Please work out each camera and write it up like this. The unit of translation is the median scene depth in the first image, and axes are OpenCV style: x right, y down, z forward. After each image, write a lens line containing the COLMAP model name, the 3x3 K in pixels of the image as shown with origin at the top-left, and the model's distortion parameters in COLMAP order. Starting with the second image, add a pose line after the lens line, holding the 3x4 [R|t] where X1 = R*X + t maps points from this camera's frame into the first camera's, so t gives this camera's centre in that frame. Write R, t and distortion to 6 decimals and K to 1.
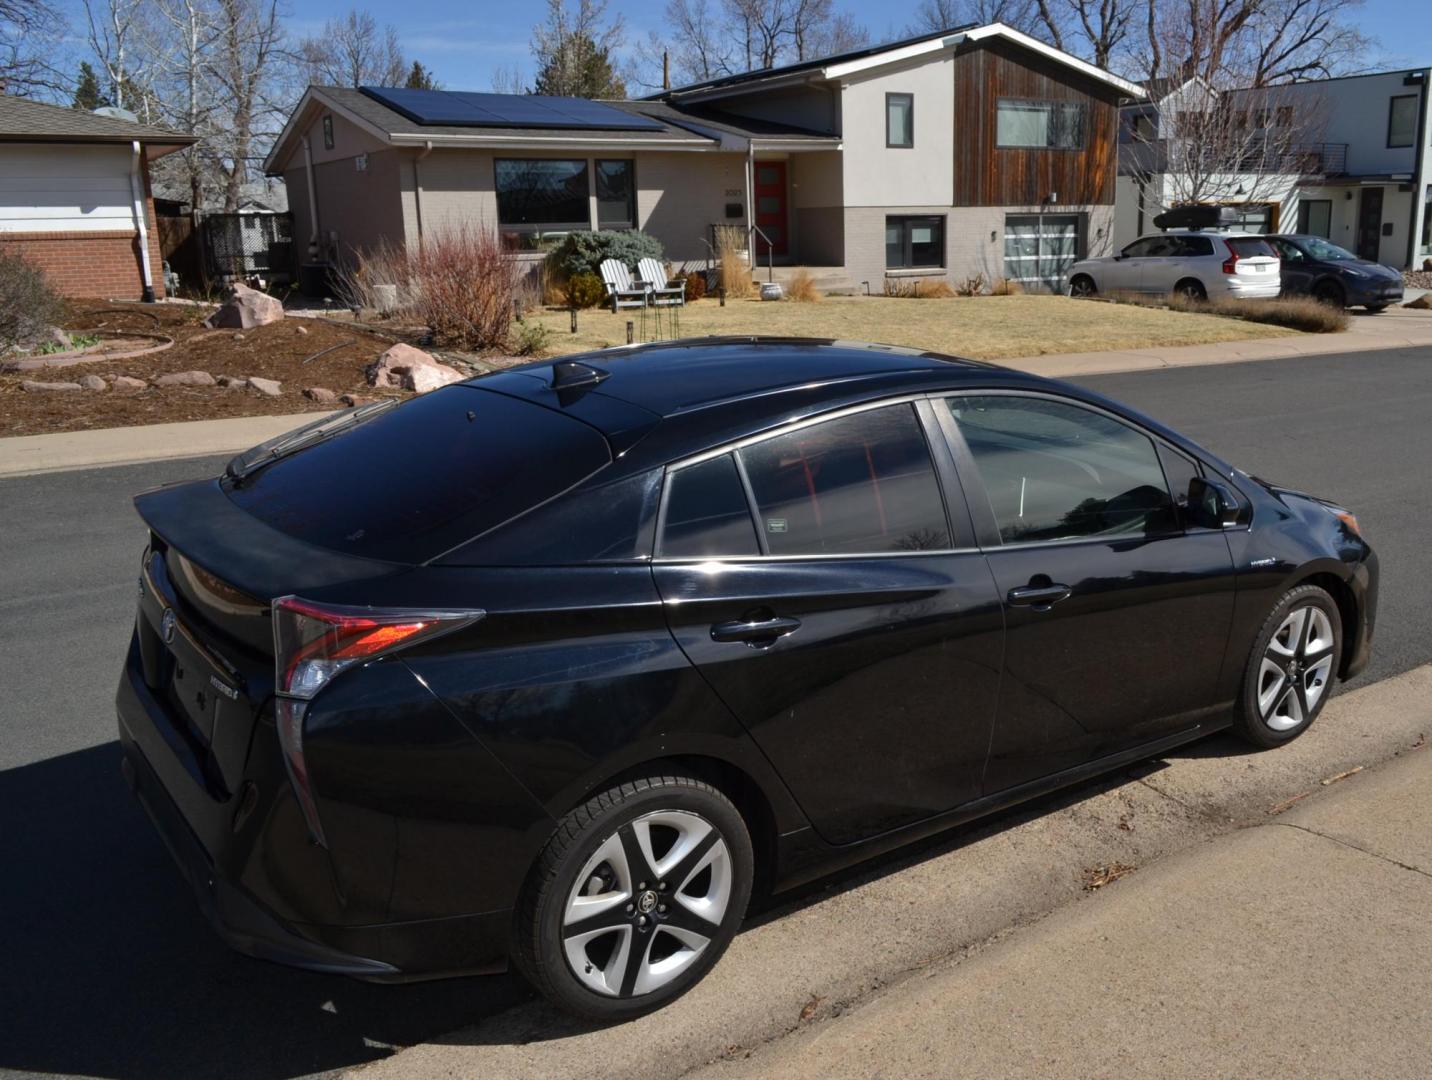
lens RADIAL K [[1288.5, 0, 813.4], [0, 1288.5, 537.5], [0, 0, 1]] dist [-0.011298, -0.002213]
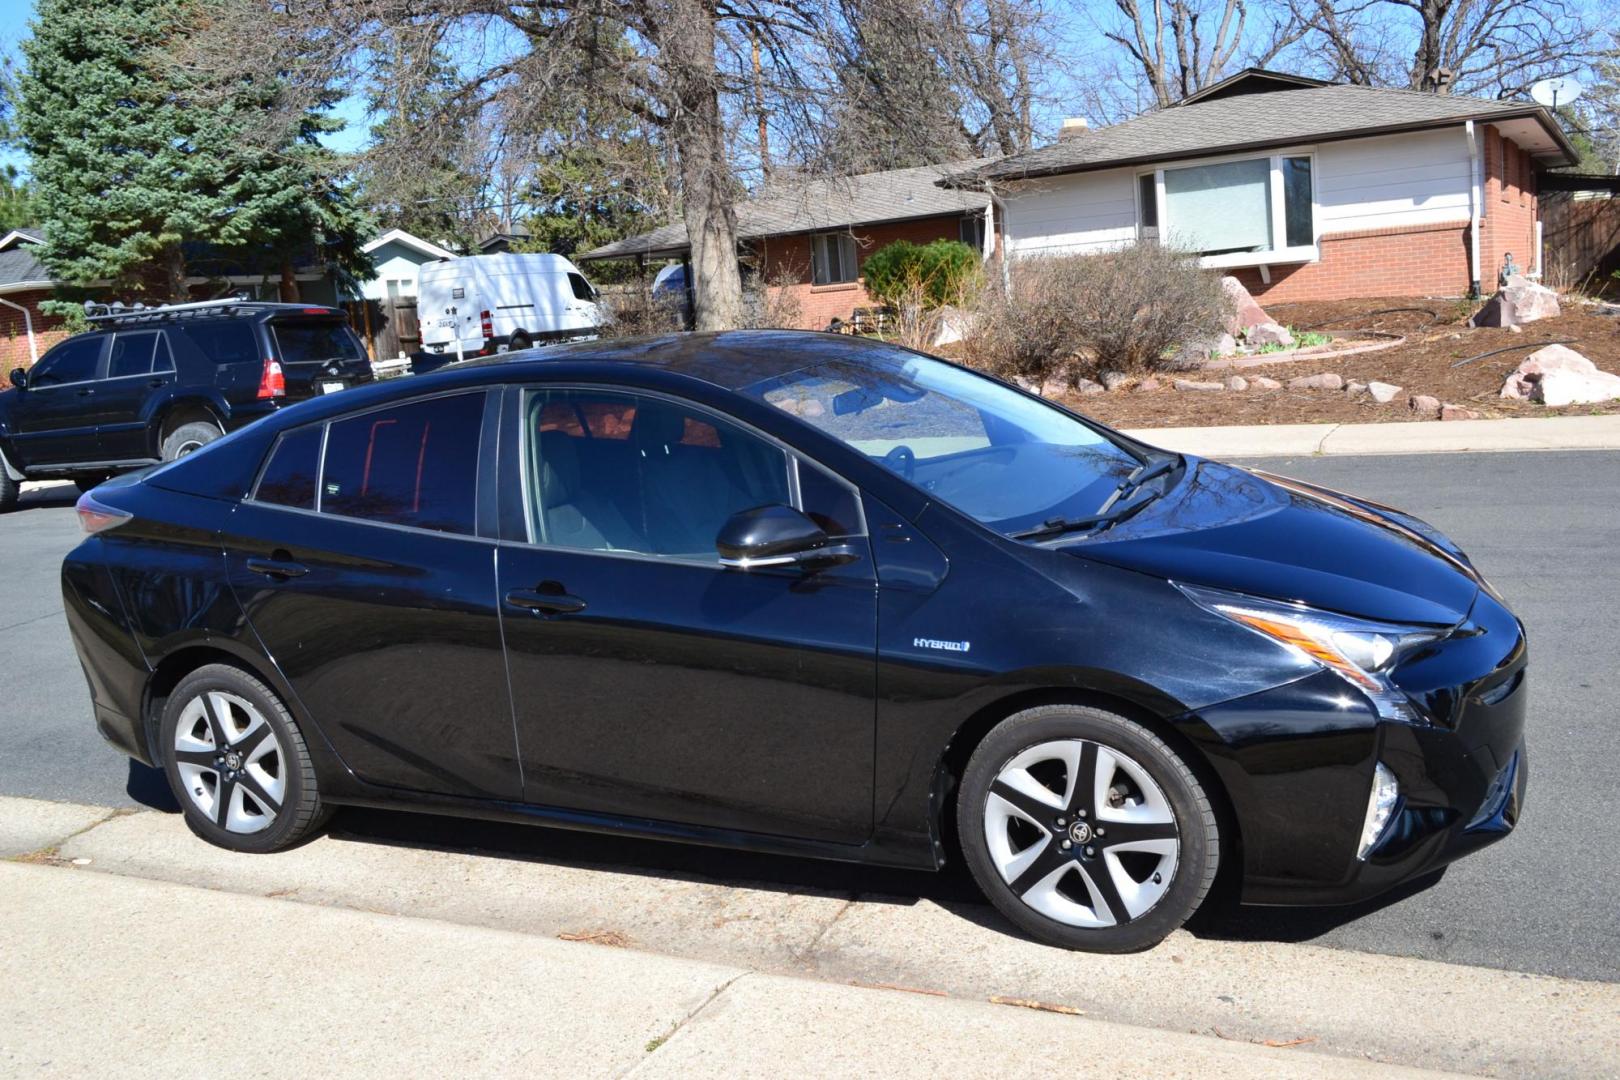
lens RADIAL K [[1529.1, 0, 781.1], [0, 1529.1, 539.3], [0, 0, 1]] dist [-0.019583, -0.006425]
pose [[0.441976, 0.109643, -0.890301, 0.174162], [-0.132235, 0.989622, 0.056228, -0.011951], [0.887227, 0.092878, 0.451888, 0.091595]]
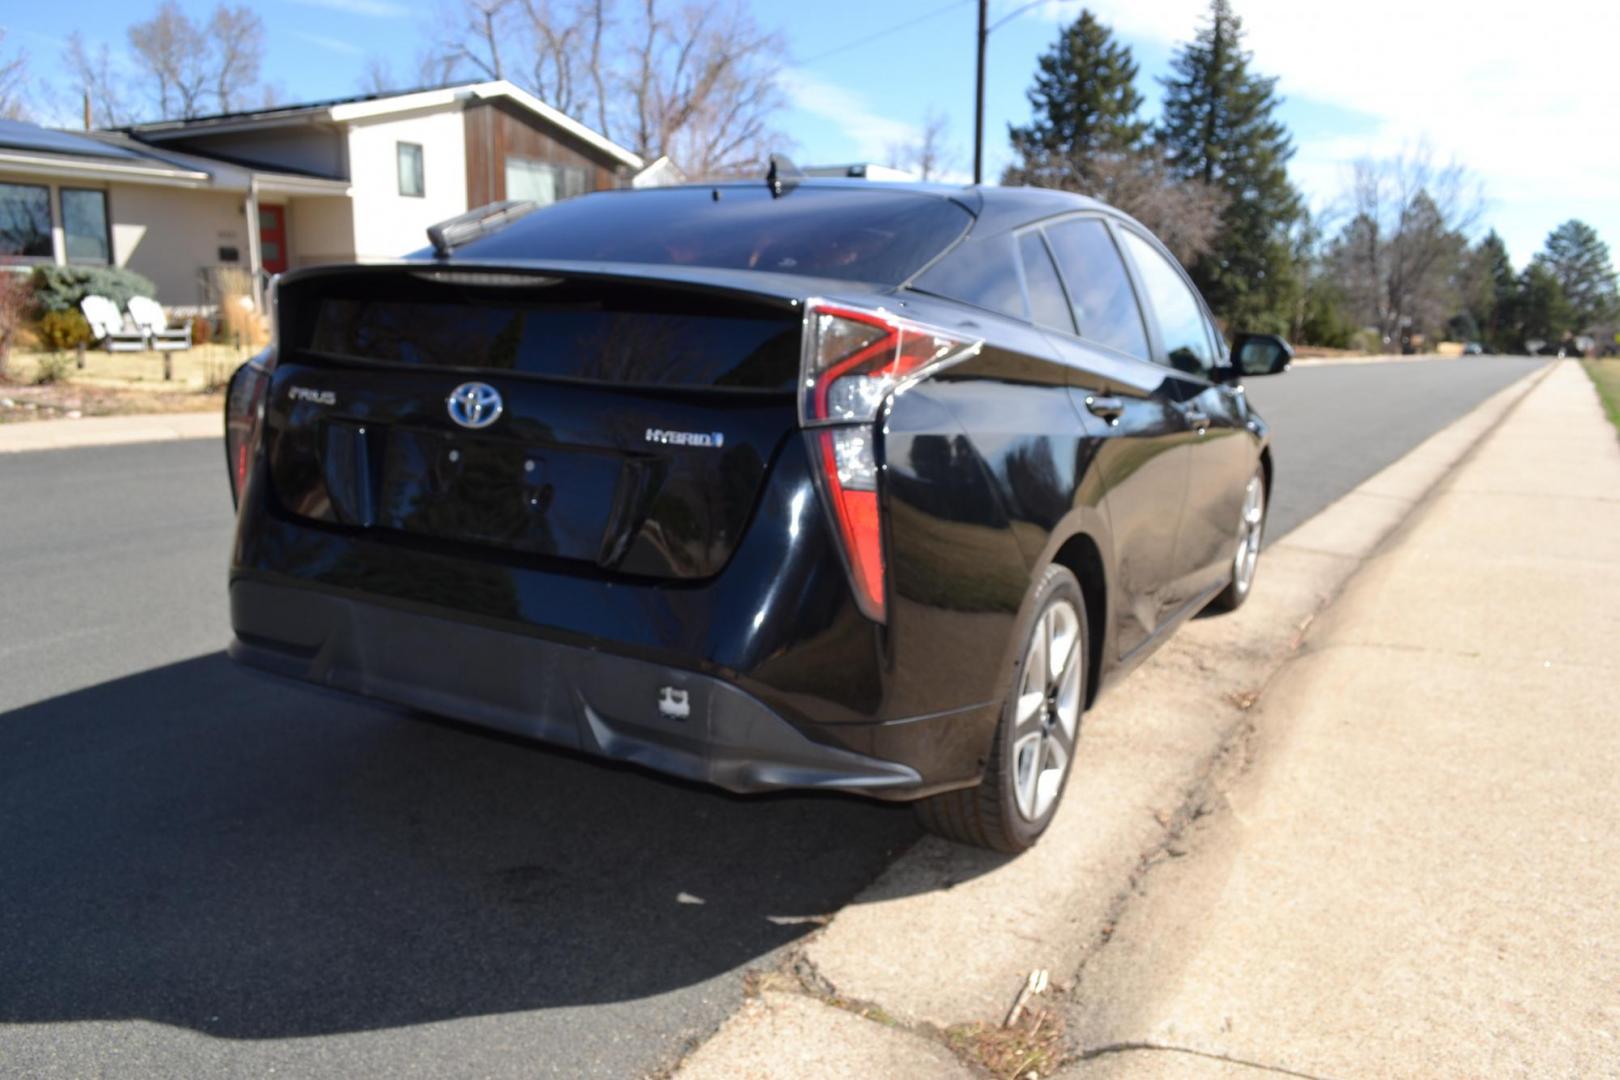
lens RADIAL K [[1267.7, 0, 810.0], [0, 1267.7, 540.0], [0, 0, 1]] dist [-0.008213, -0.005663]
pose [[0.907683, -0.050581, 0.416596, -0.074849], [0.076900, 0.995948, -0.046627, 0.023002], [-0.412550, 0.074359, 0.907895, 0.030950]]
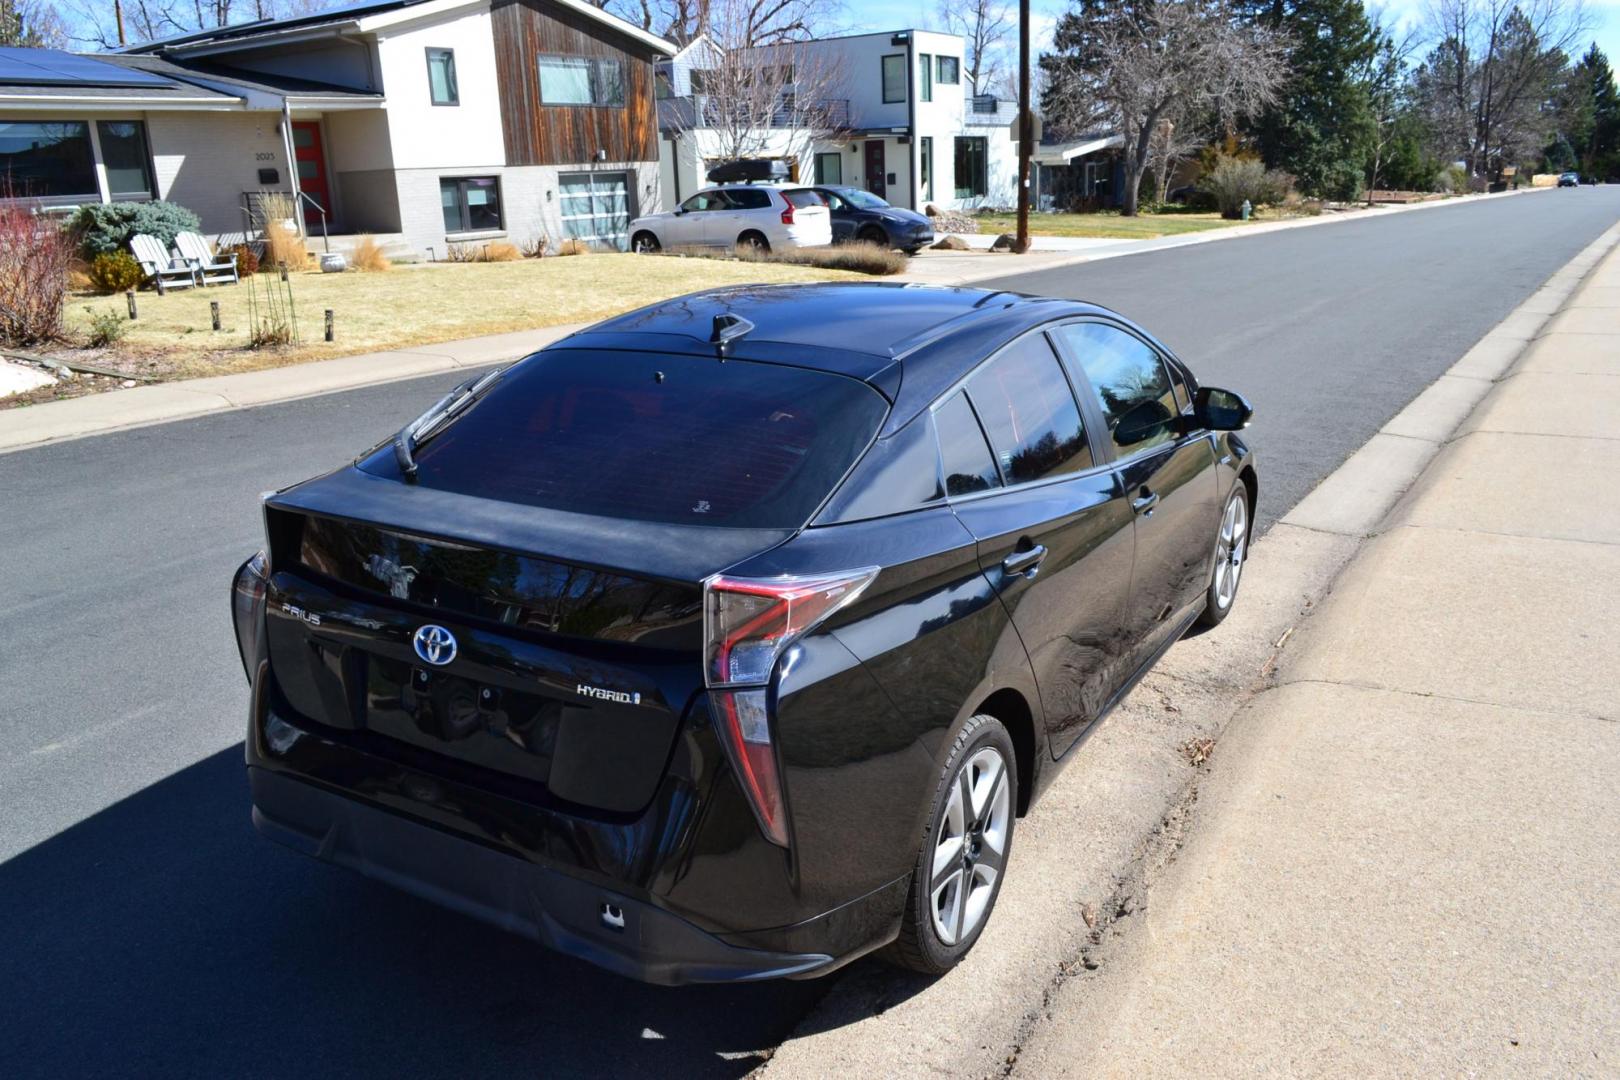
lens RADIAL K [[1282.0, 0, 810.0], [0, 1282.0, 540.0], [0, 0, 1]] dist [-0.011555, -0.001614]
pose [[0.925065, -0.125869, 0.358346, -0.066895], [0.114494, 0.992015, 0.052882, -0.001981], [-0.362141, -0.007891, 0.932090, 0.014342]]
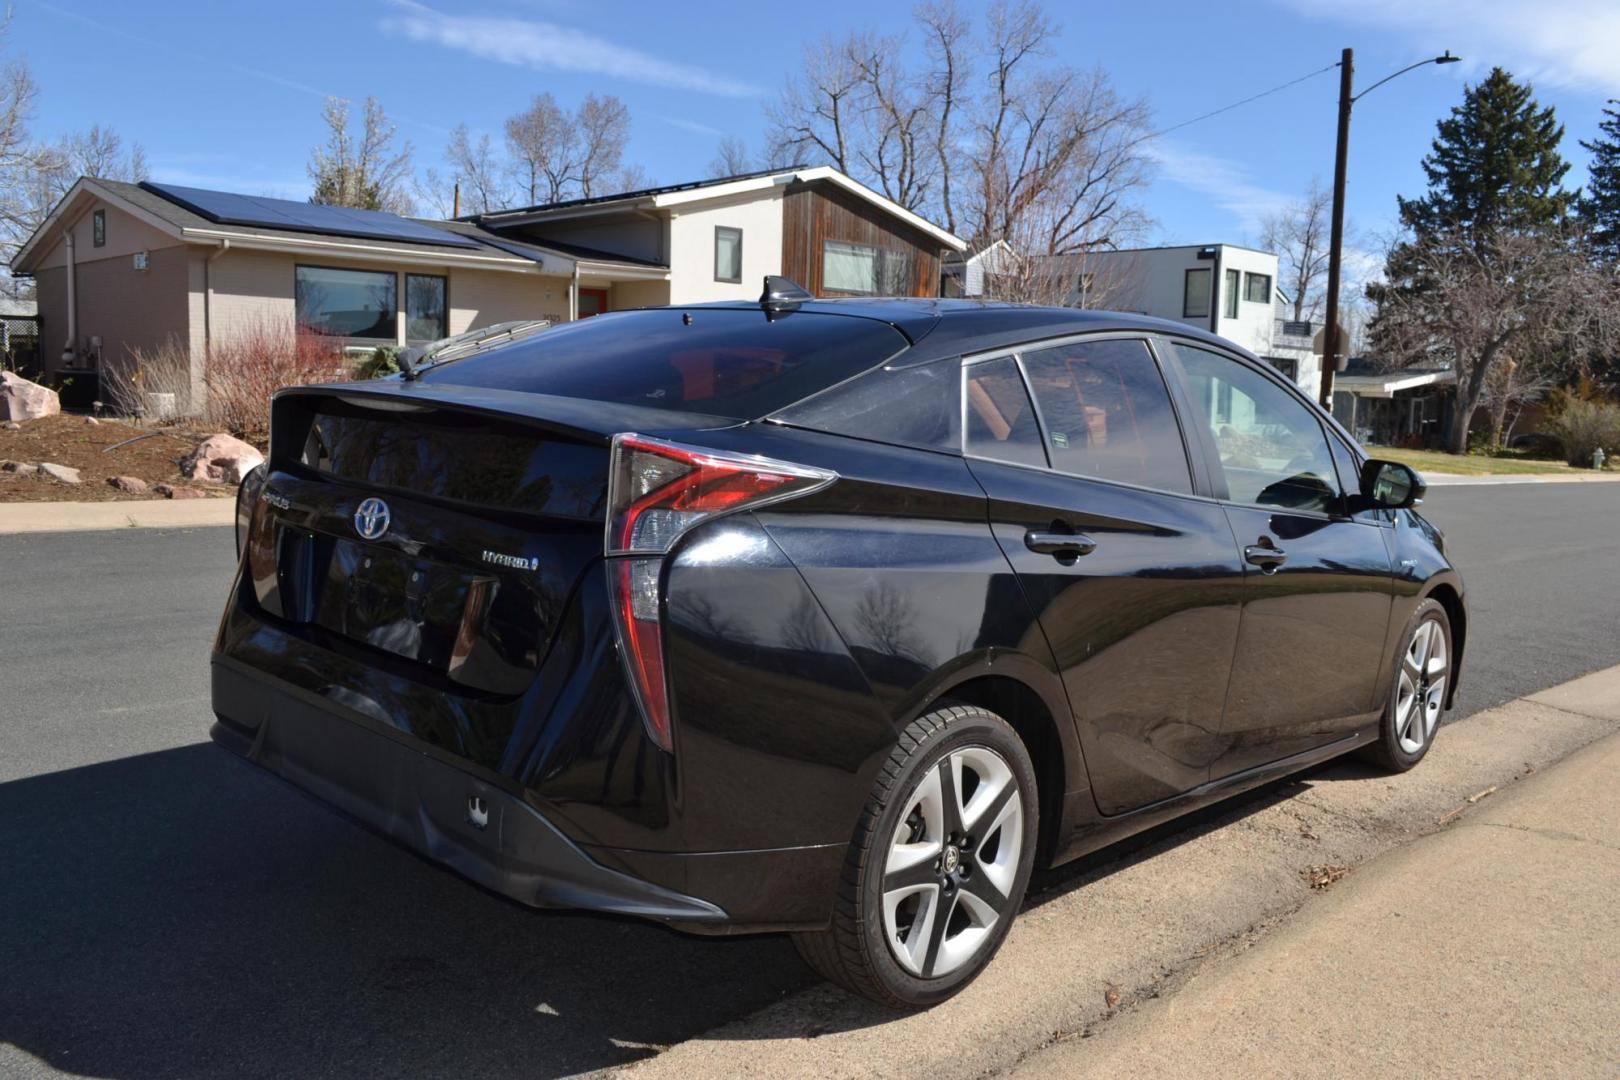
lens RADIAL K [[1361.5, 0, 810.0], [0, 1361.5, 540.0], [0, 0, 1]] dist [-0.015259, -0.004145]
pose [[0.984914, 0.025574, 0.171145, -0.044454], [-0.003347, 0.991649, -0.128924, 0.022525], [-0.173013, 0.126406, 0.976774, 0.014391]]
